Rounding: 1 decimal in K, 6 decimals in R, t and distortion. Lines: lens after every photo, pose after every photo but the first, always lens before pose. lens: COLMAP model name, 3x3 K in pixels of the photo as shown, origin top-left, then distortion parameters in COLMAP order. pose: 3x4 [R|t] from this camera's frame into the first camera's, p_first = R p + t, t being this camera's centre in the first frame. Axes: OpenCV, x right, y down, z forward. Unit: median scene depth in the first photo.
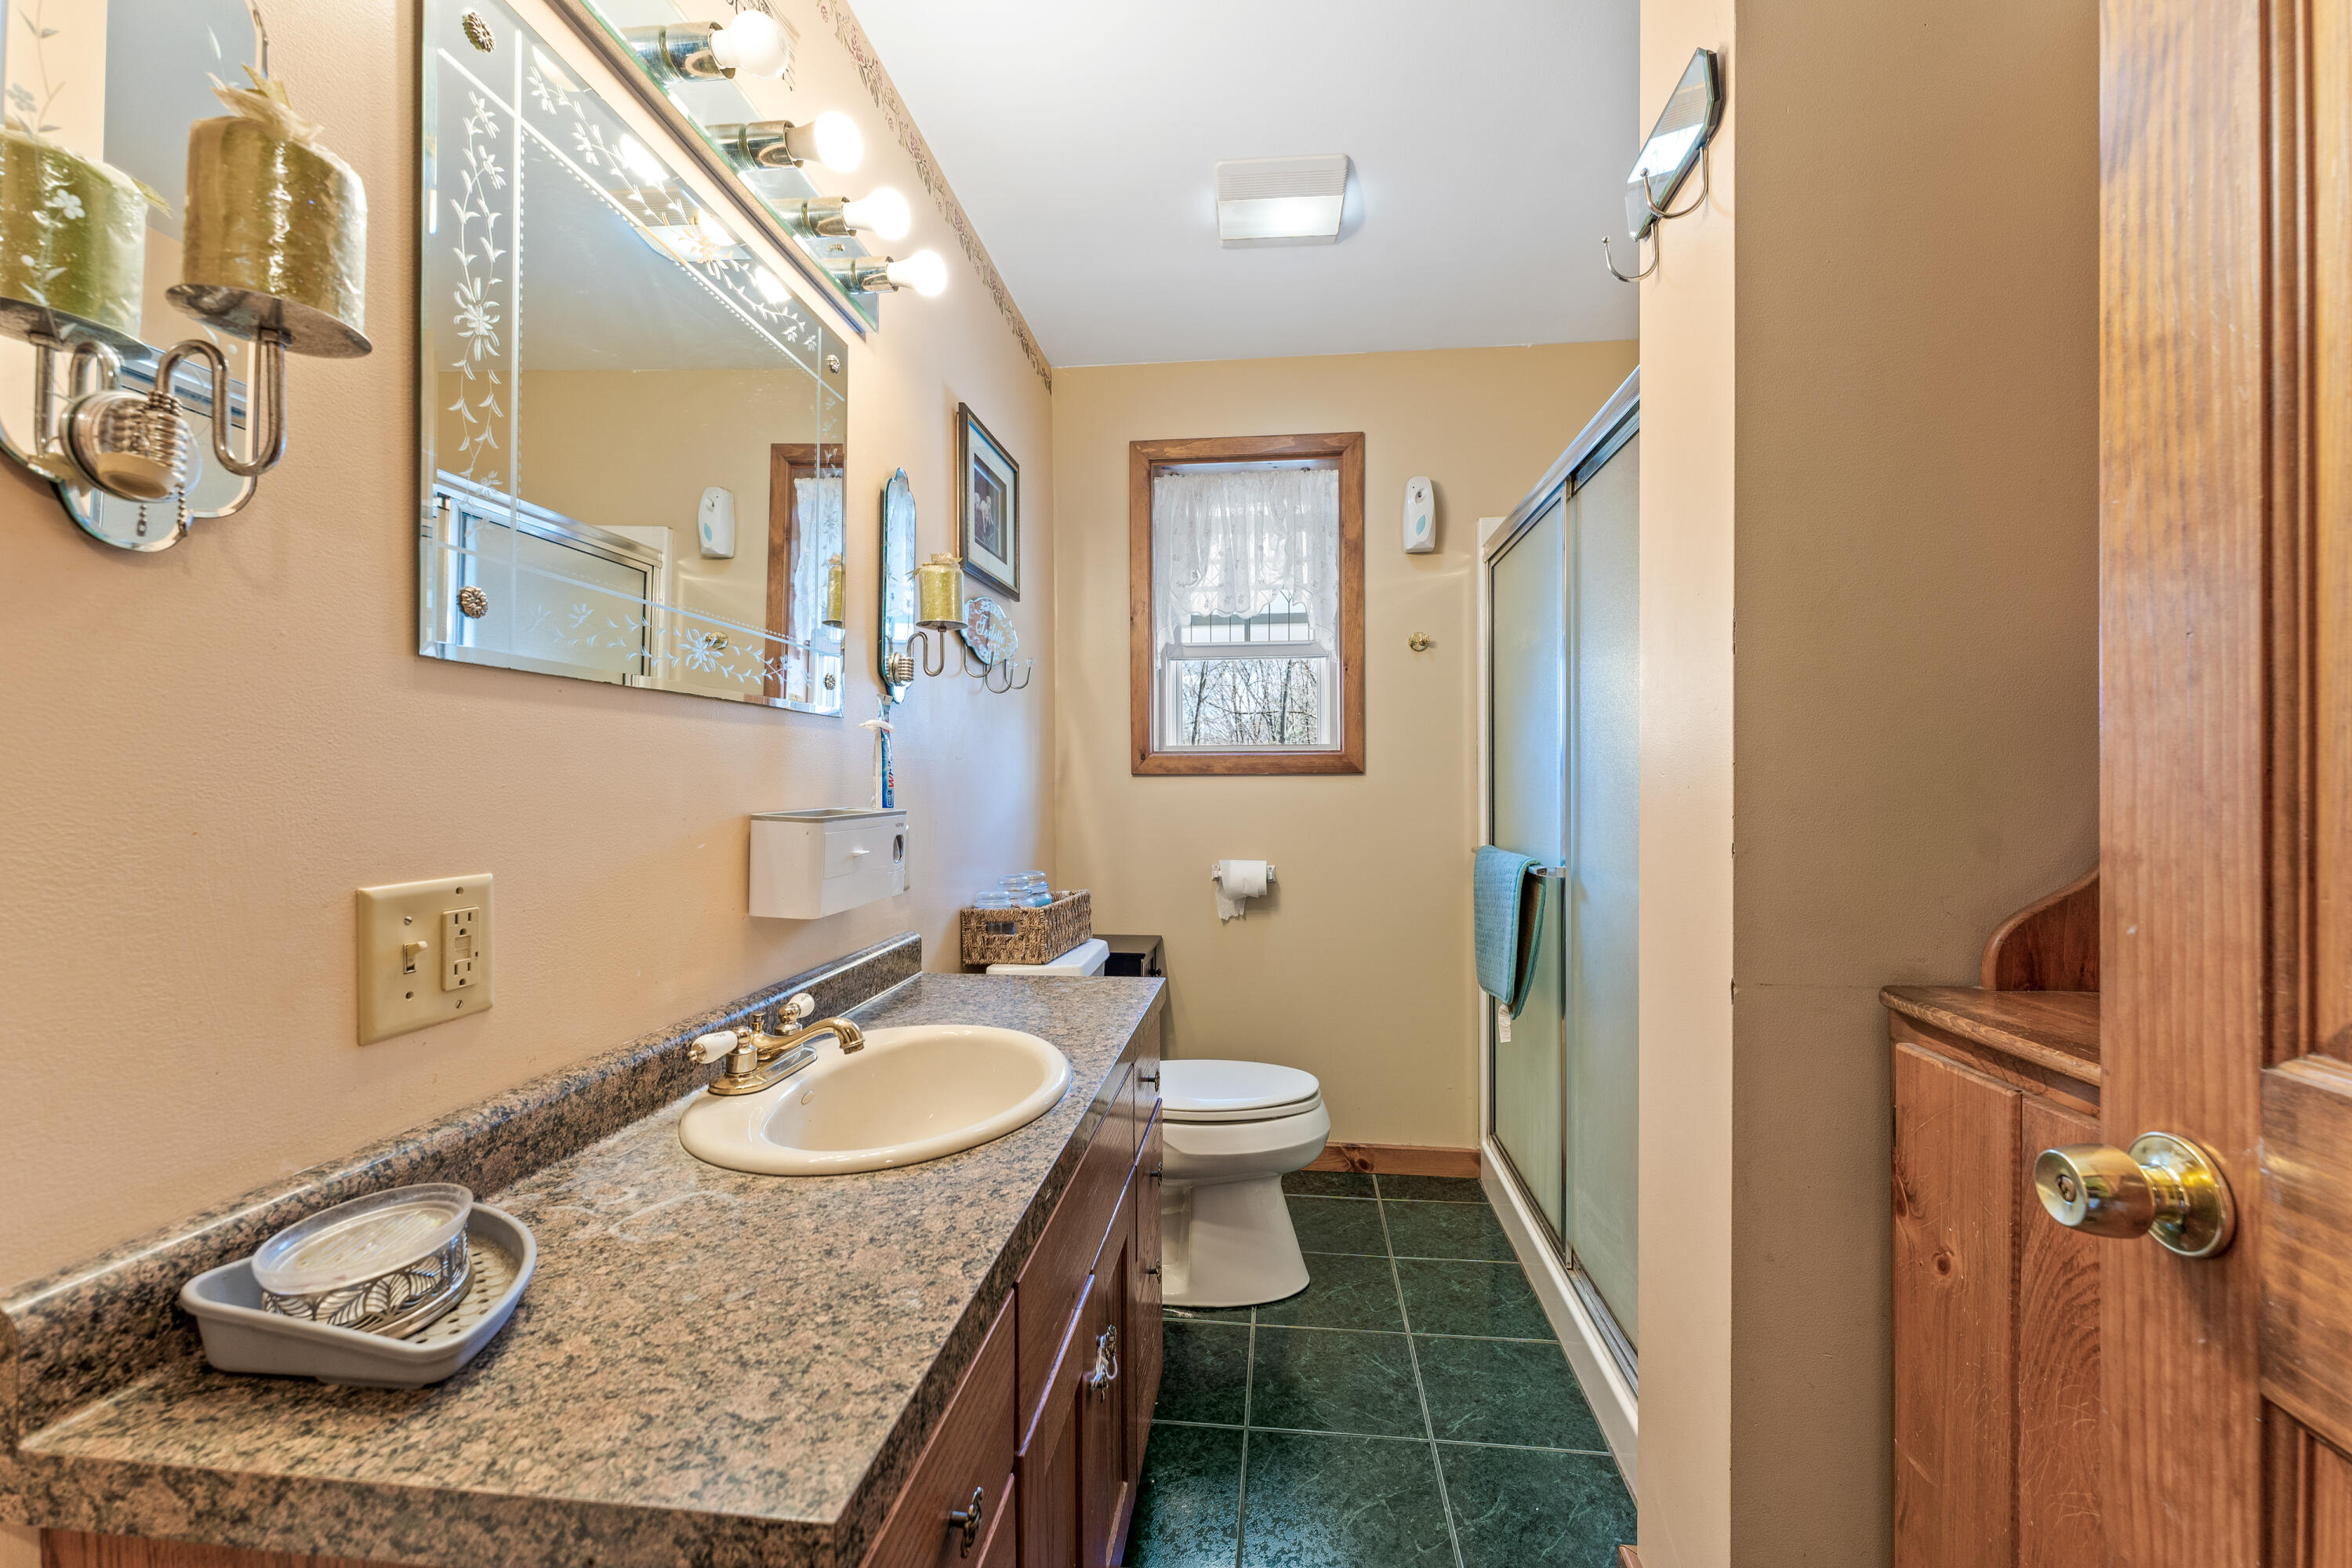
lens RADIAL K [[928.7, 0, 1184.4], [0, 928.7, 776.2], [0, 0, 1]] dist [-0.001116, -0.000093]
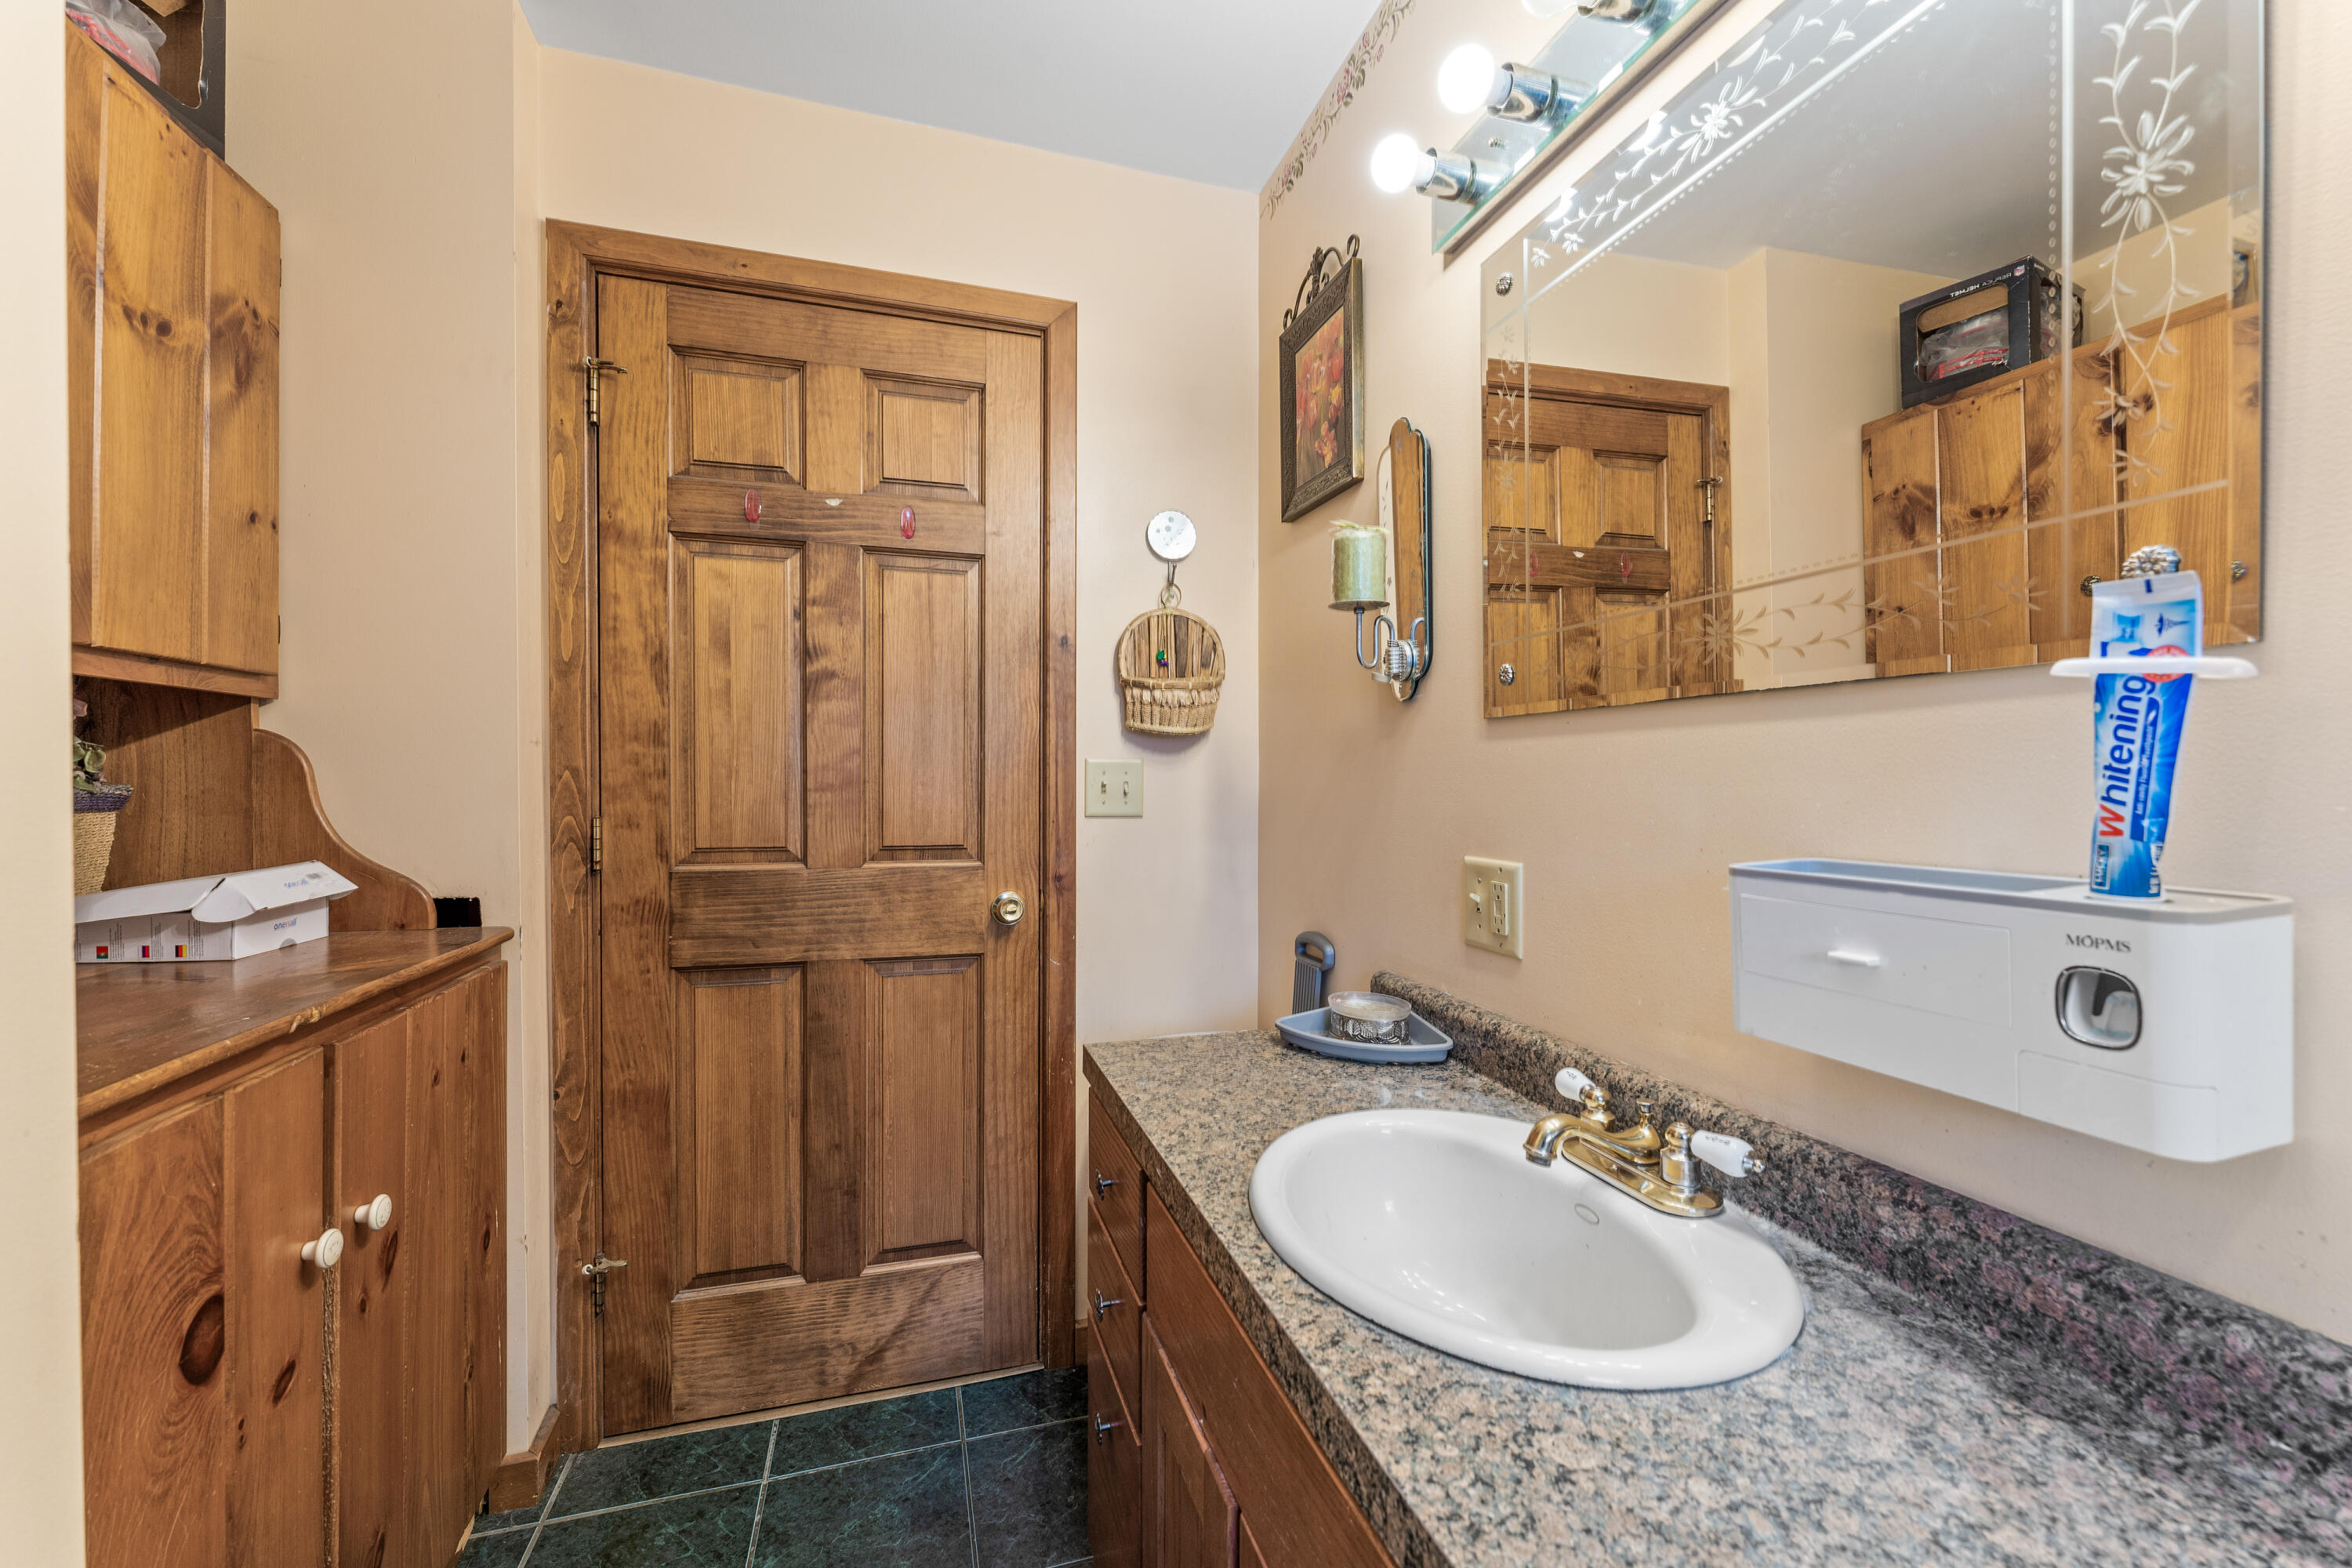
lens RADIAL K [[928.7, 0, 1179.4], [0, 928.7, 778.6], [0, 0, 1]] dist [-0.001116, -0.000093]
pose [[-0.918718, 0.001607, -0.394910, 0.296352], [0.003875, 0.999980, -0.004946, -0.019902], [0.394895, -0.006075, -0.918706, 2.220589]]
